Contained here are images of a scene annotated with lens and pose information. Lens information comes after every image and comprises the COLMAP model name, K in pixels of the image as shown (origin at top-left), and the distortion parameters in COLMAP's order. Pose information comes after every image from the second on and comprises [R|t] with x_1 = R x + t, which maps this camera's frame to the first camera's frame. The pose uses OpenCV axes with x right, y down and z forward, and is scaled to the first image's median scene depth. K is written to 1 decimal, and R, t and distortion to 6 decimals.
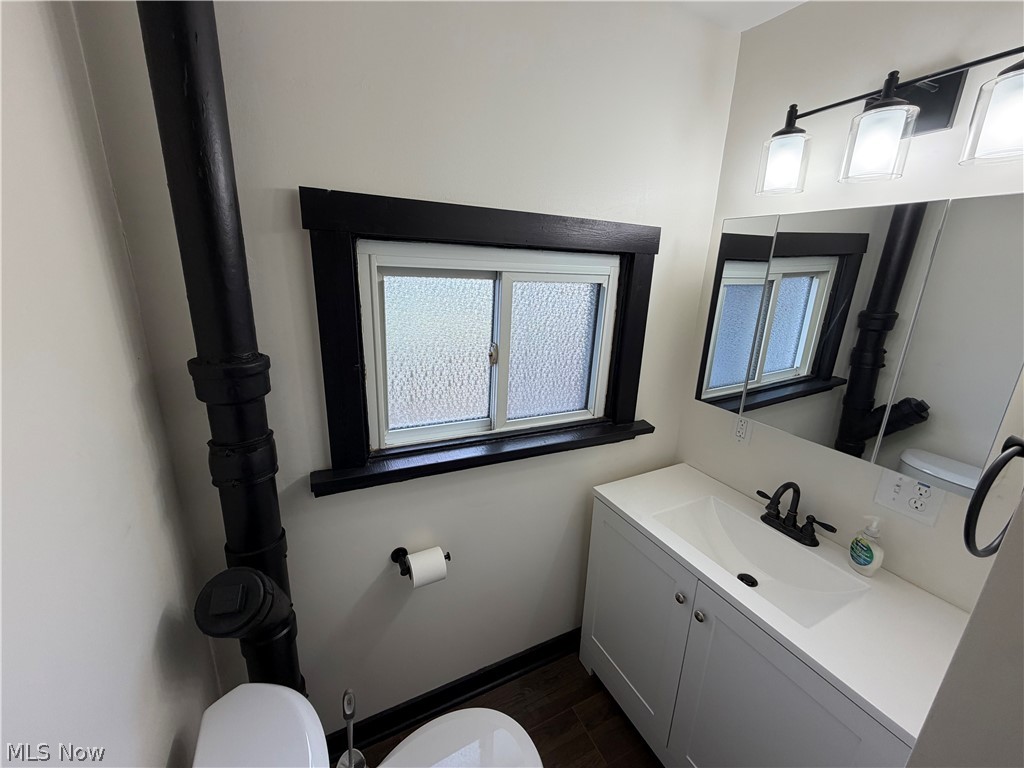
lens RADIAL K [[408.7, 0, 515.5], [0, 408.7, 383.9], [0, 0, 1]] dist [-0.000089, -0.000200]
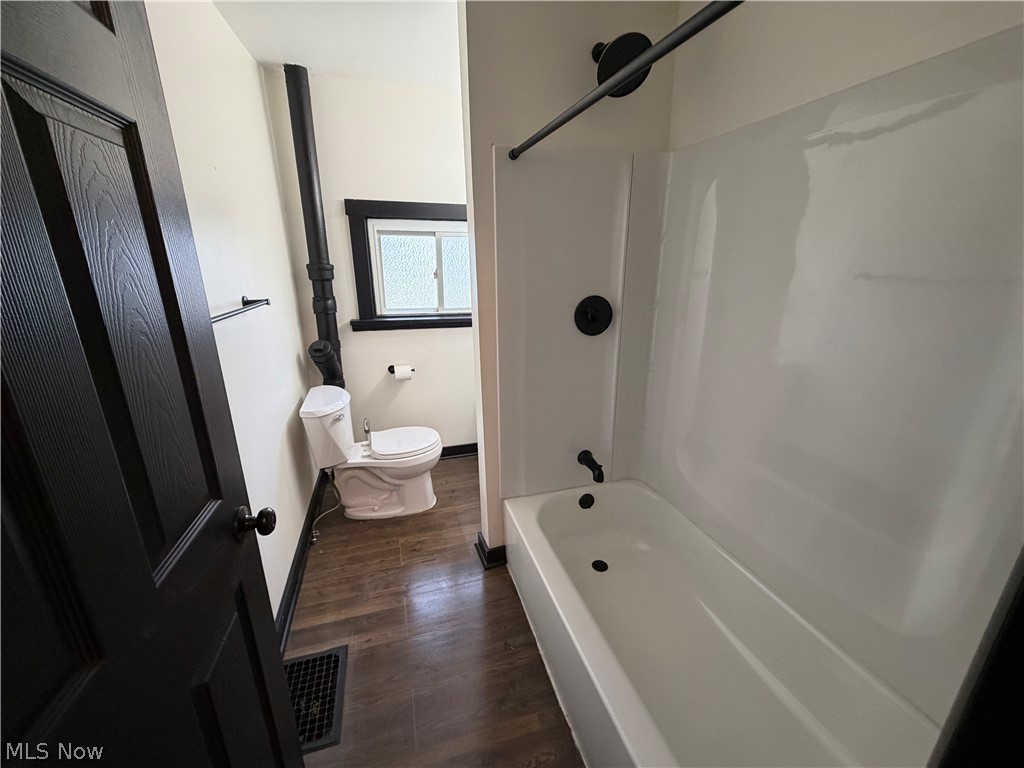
lens RADIAL K [[408.7, 0, 509.5], [0, 408.7, 380.7], [0, 0, 1]] dist [-0.000089, -0.000200]
pose [[0.983672, 0.014908, -0.179351, 0.870794], [-0.012421, 0.999811, 0.014978, 0.547282], [0.179541, -0.012506, 0.983671, -1.219328]]
